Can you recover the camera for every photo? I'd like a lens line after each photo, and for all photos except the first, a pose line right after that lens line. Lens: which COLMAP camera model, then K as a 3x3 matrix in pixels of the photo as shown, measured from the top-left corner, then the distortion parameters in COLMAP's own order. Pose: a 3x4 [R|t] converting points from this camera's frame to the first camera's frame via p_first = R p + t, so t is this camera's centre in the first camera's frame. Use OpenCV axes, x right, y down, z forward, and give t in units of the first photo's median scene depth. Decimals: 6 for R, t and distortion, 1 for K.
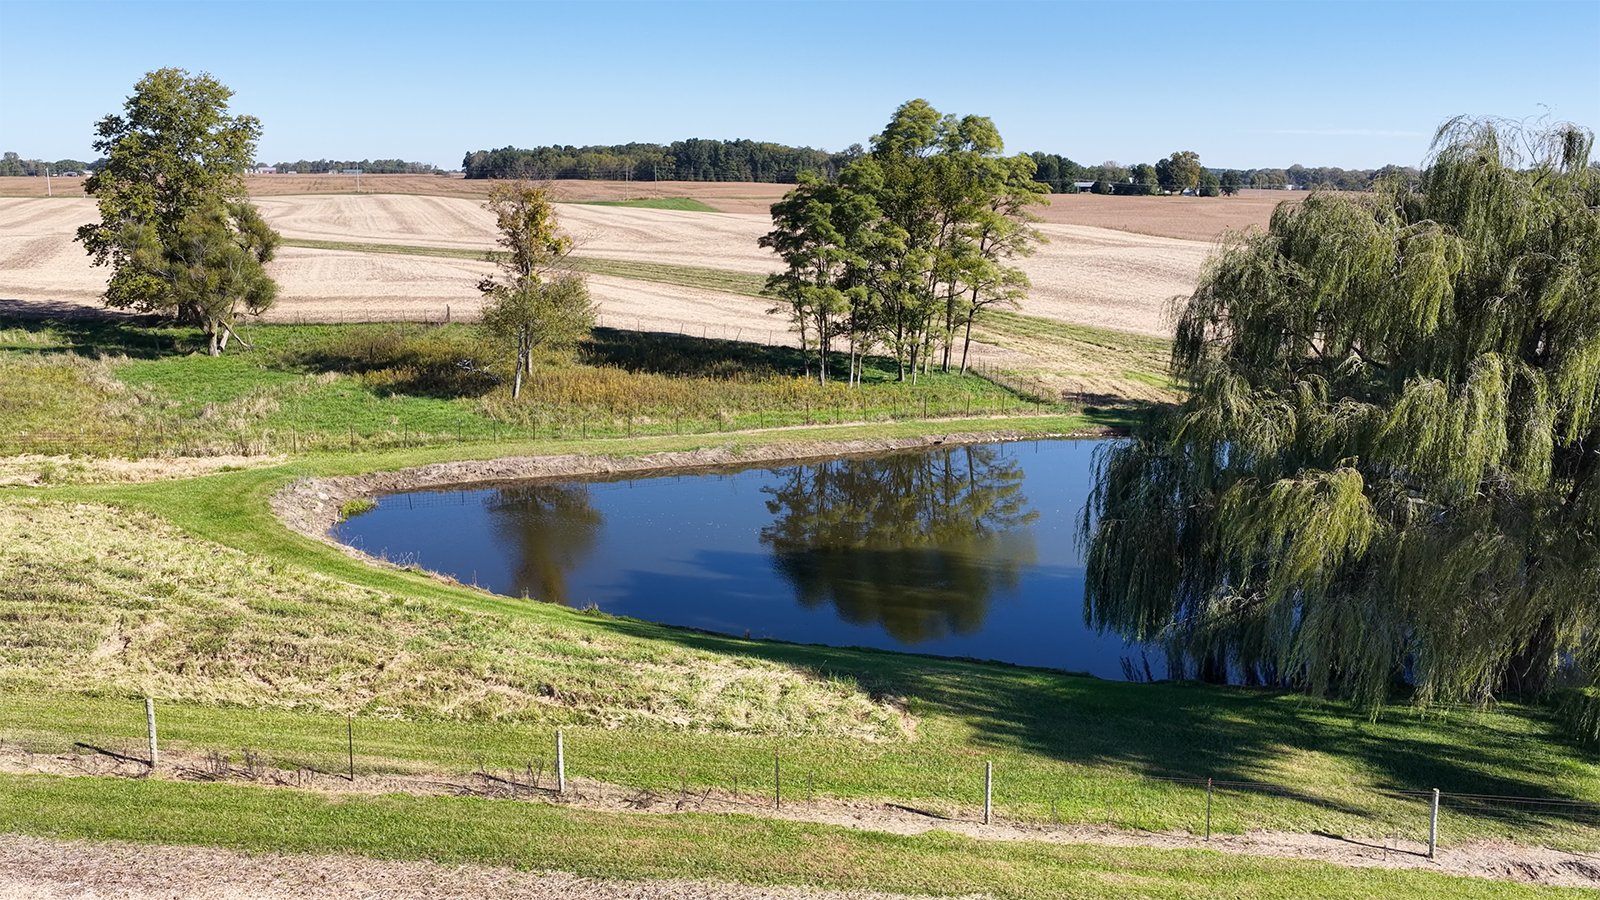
lens RADIAL K [[1377.5, 0, 803.8], [0, 1377.5, 425.9], [0, 0, 1]] dist [-0.011943, 0.043921]
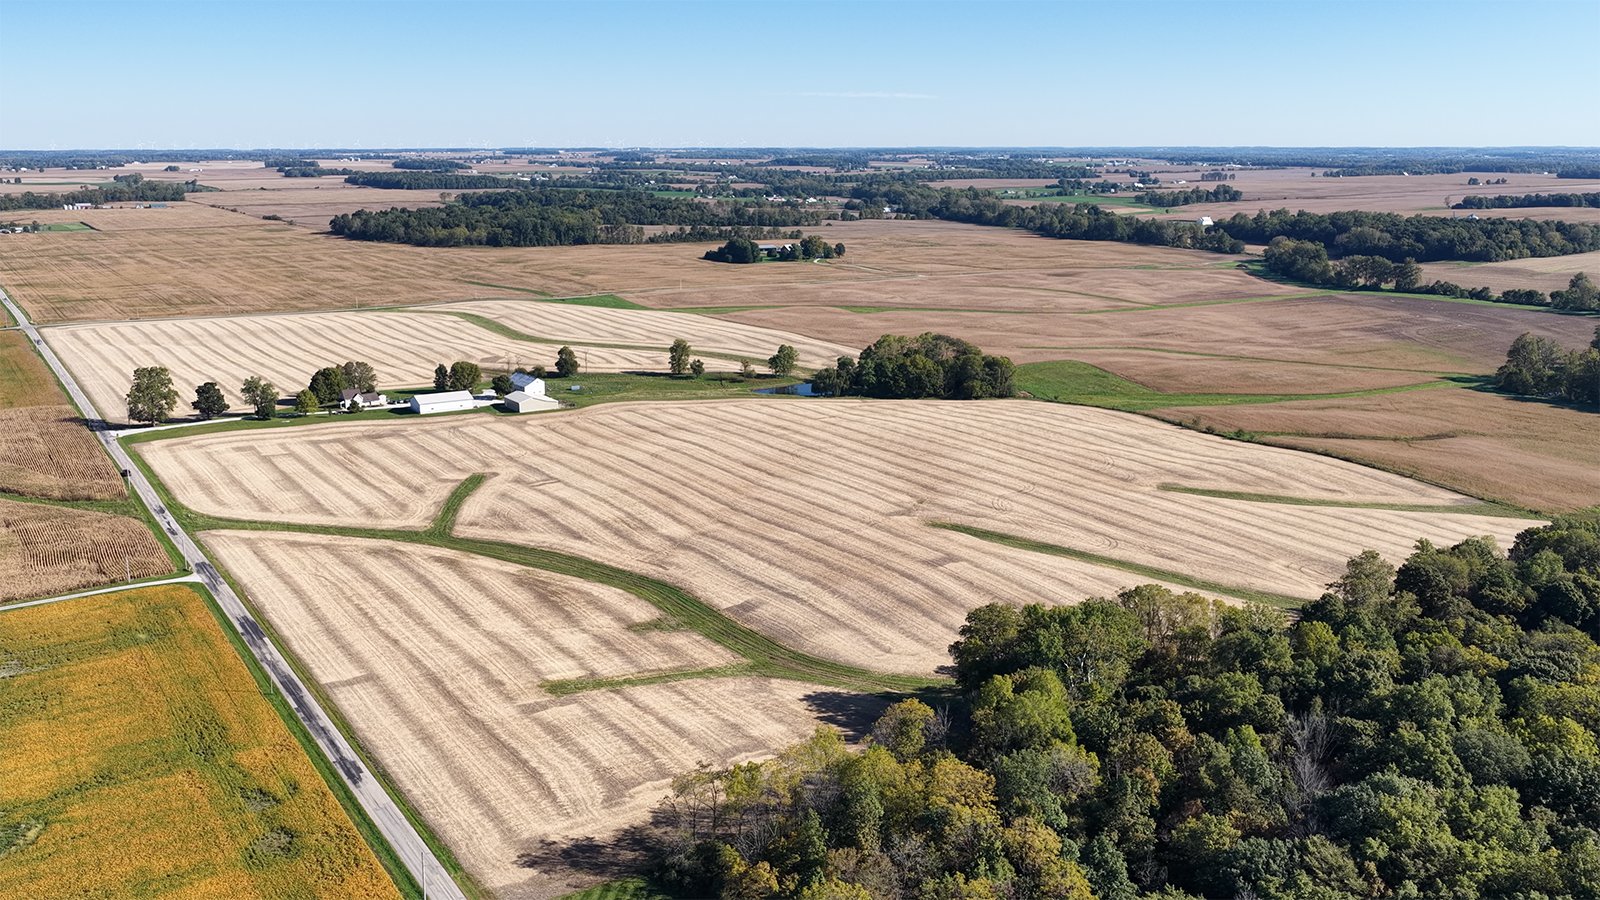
lens RADIAL K [[1377.5, 0, 803.8], [0, 1377.5, 425.9], [0, 0, 1]] dist [-0.011943, 0.043921]
pose [[0.966721, -0.052815, 0.250321, -1.720040], [0.047816, 0.998517, 0.026013, 0.038212], [-0.251324, -0.013178, 0.967813, -6.340226]]
